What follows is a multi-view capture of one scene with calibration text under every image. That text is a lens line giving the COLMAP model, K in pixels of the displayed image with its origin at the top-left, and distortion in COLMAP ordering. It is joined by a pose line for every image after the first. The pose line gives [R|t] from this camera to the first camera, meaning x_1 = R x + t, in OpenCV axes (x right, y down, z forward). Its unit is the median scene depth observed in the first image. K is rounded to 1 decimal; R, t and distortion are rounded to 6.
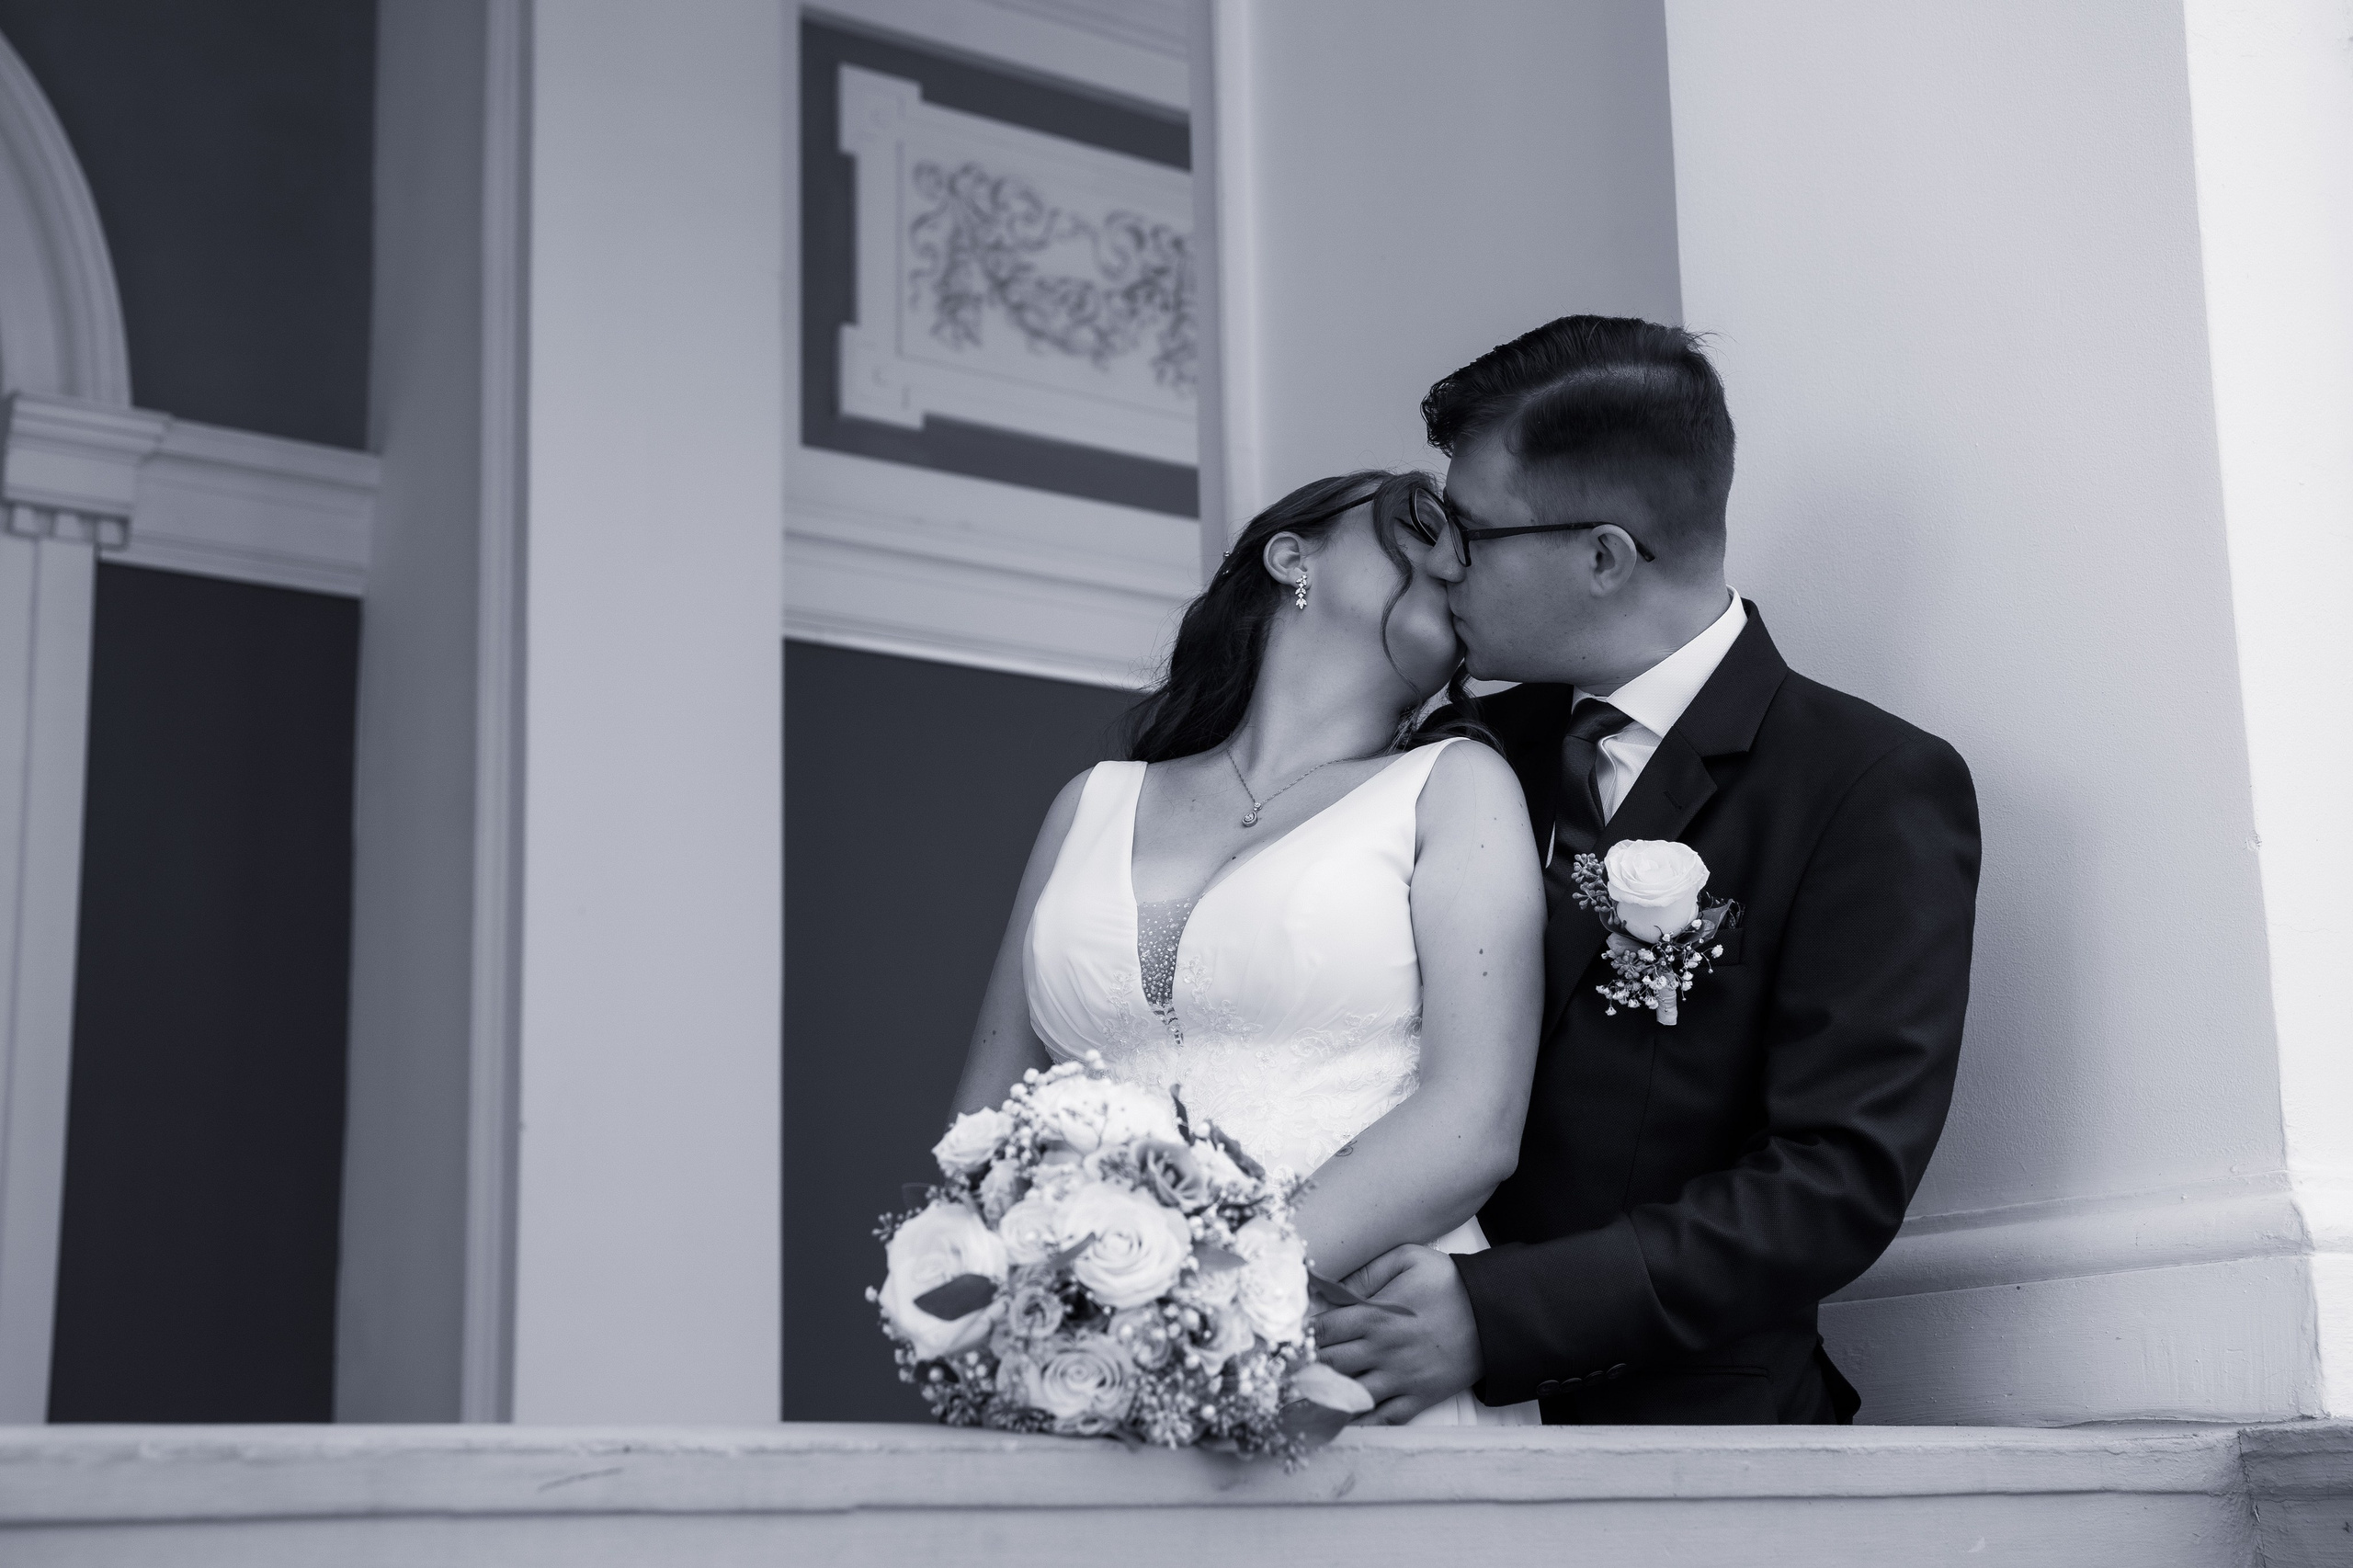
lens RADIAL K [[3501.6, 0, 1176.5], [0, 3501.6, 784.0], [0, 0, 1]] dist [0.011626, 0.584516]
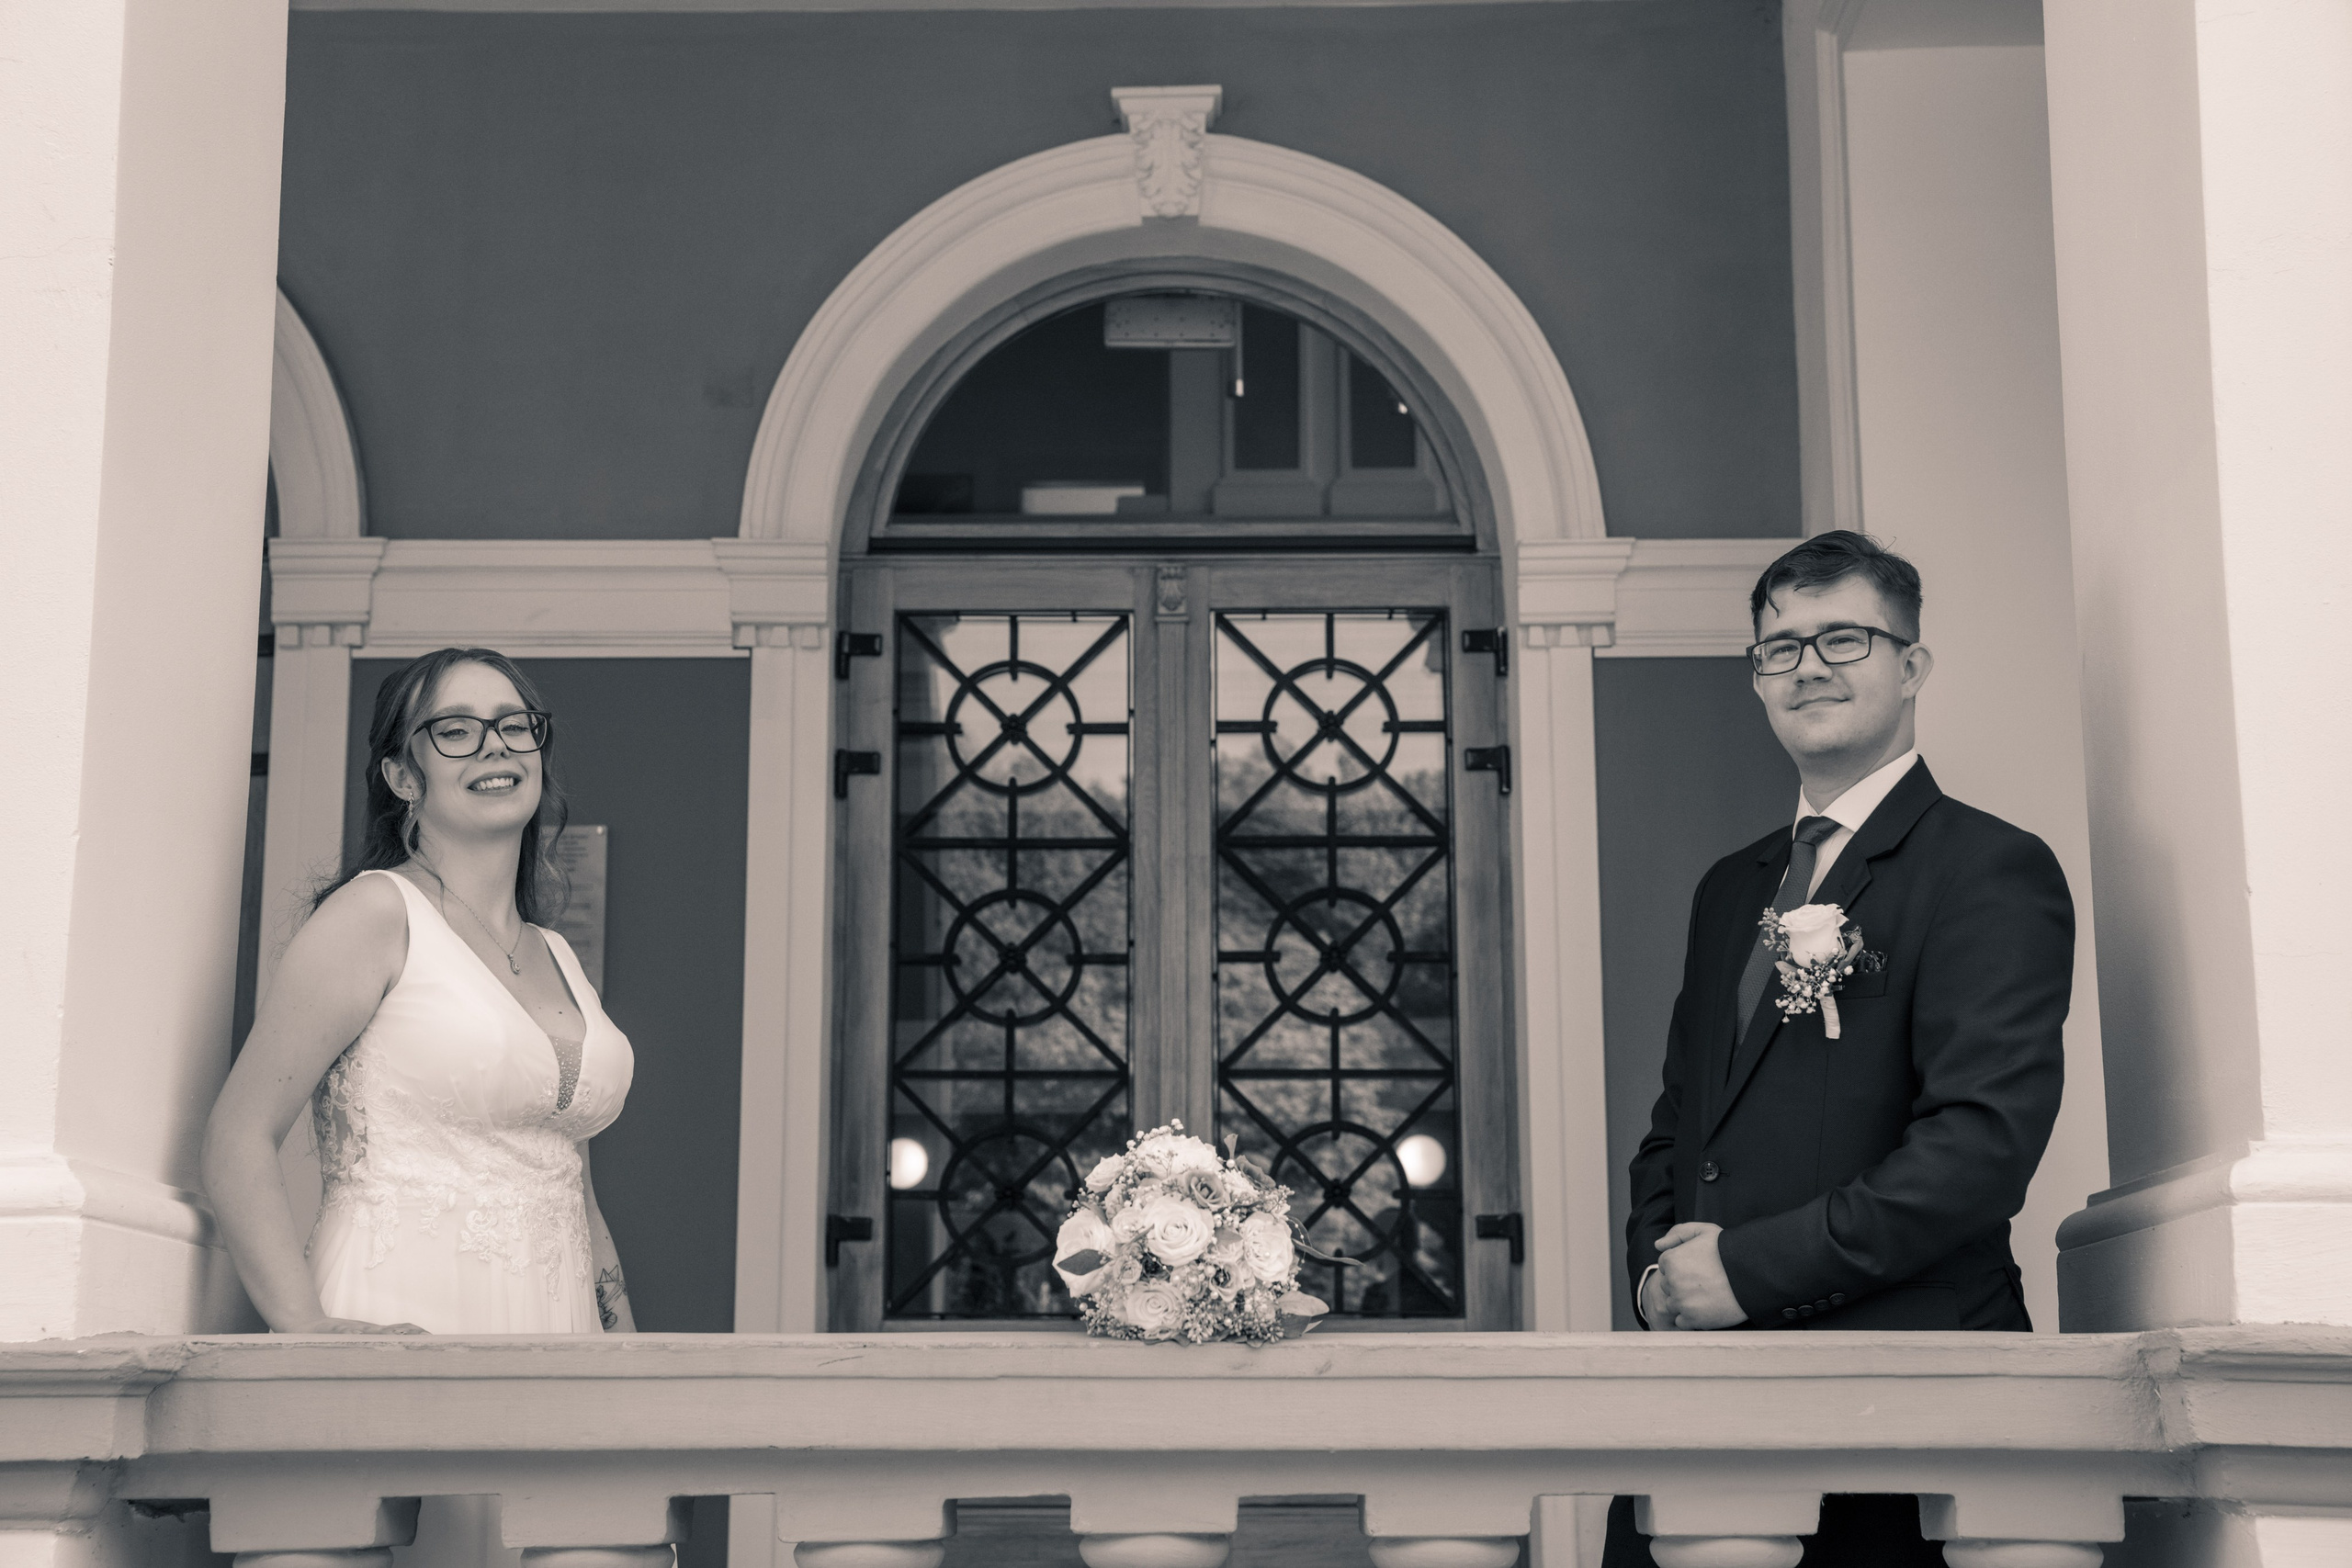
lens RADIAL K [[3331.5, 0, 1176.0], [0, 3331.5, 784.0], [0, 0, 1]] dist [0.078795, 0.149970]
pose [[0.809714, -0.094086, -0.579234, 0.970775], [0.108971, 0.994003, -0.009126, -0.076531], [0.576619, -0.055731, 0.815110, -0.357148]]
